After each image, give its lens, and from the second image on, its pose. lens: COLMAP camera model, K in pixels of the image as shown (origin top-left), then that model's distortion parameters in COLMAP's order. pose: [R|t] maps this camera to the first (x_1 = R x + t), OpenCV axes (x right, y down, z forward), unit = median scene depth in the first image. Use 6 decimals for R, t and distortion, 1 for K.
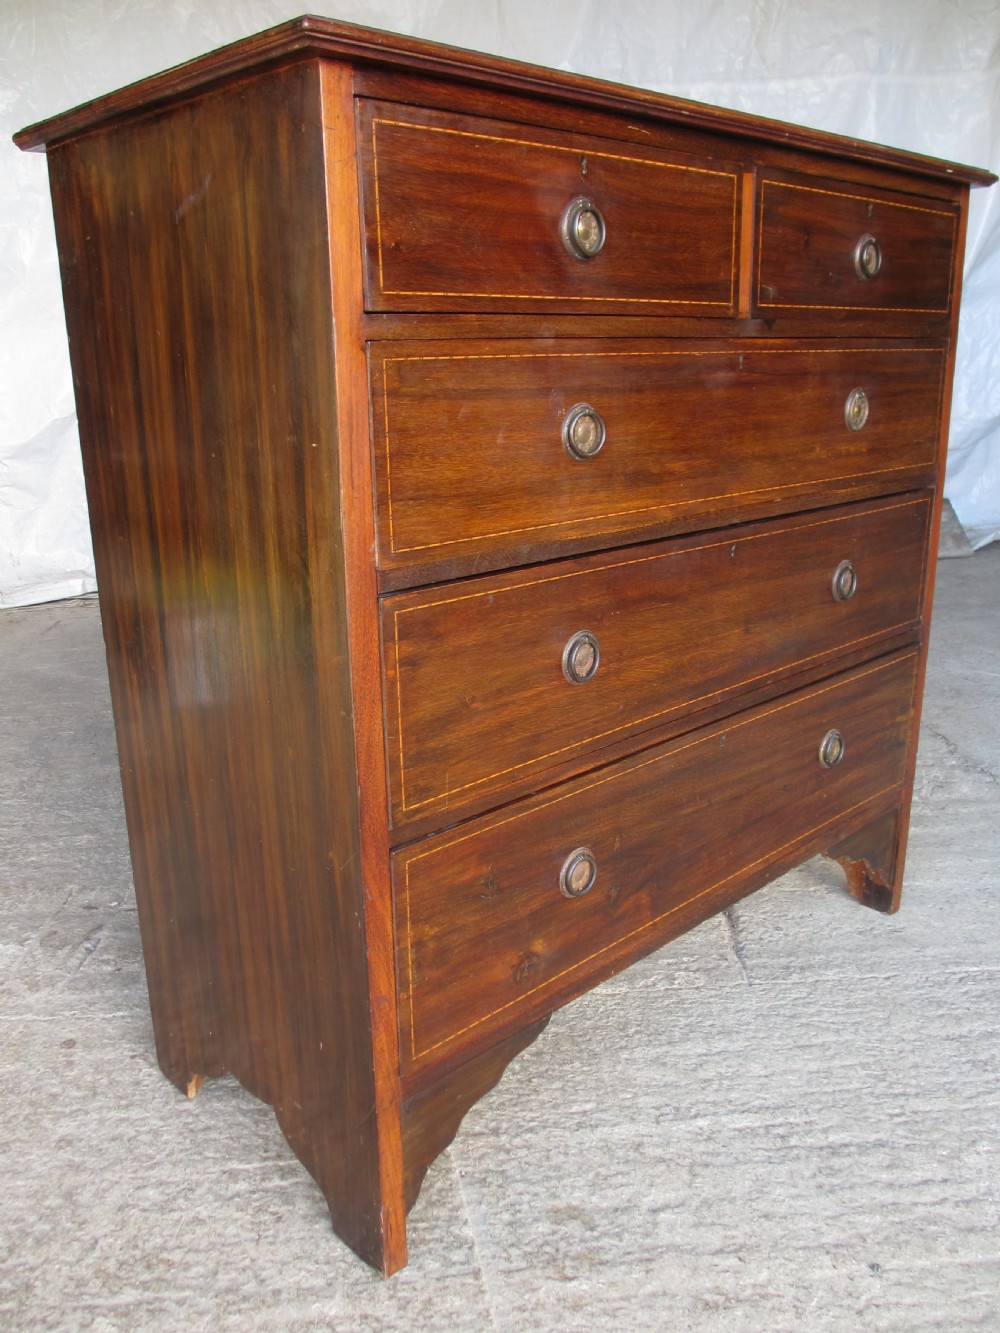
lens RADIAL K [[1114.2, 0, 500.0], [0, 1114.2, 666.5], [0, 0, 1]] dist [-0.044587, 0.020453]
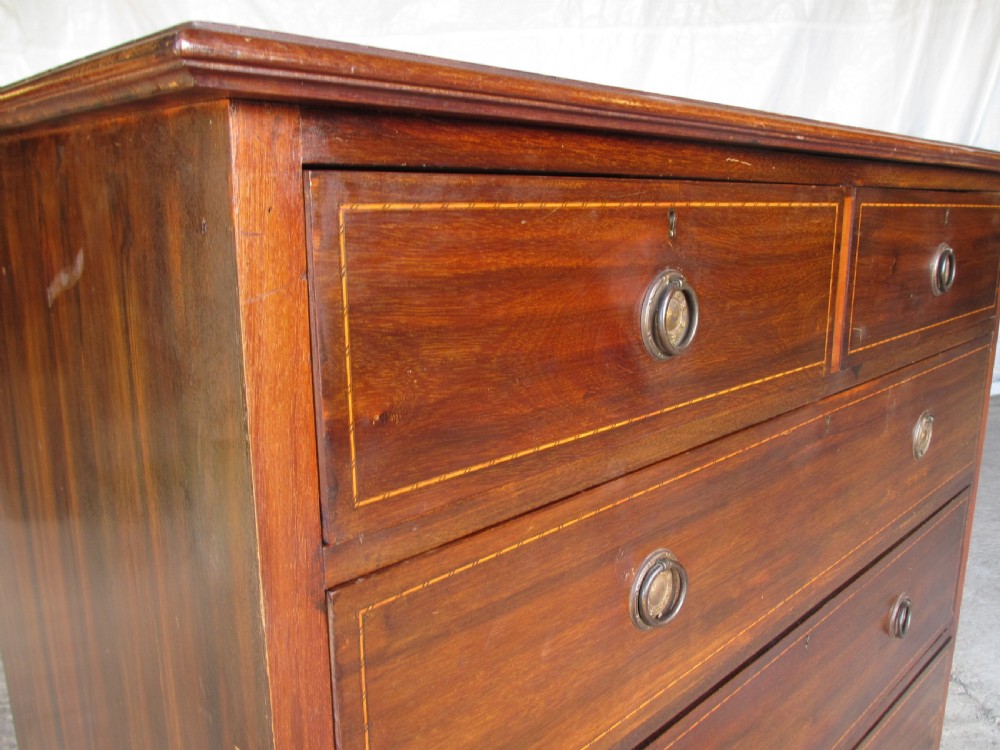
lens RADIAL K [[835.8, 0, 510.3], [0, 835.8, 387.0], [0, 0, 1]] dist [-0.044587, 0.020453]
pose [[0.999277, 0.013882, 0.035384, -0.040096], [-0.011838, 0.998284, -0.057353, -0.333726], [-0.036120, 0.056892, 0.997727, 0.519016]]
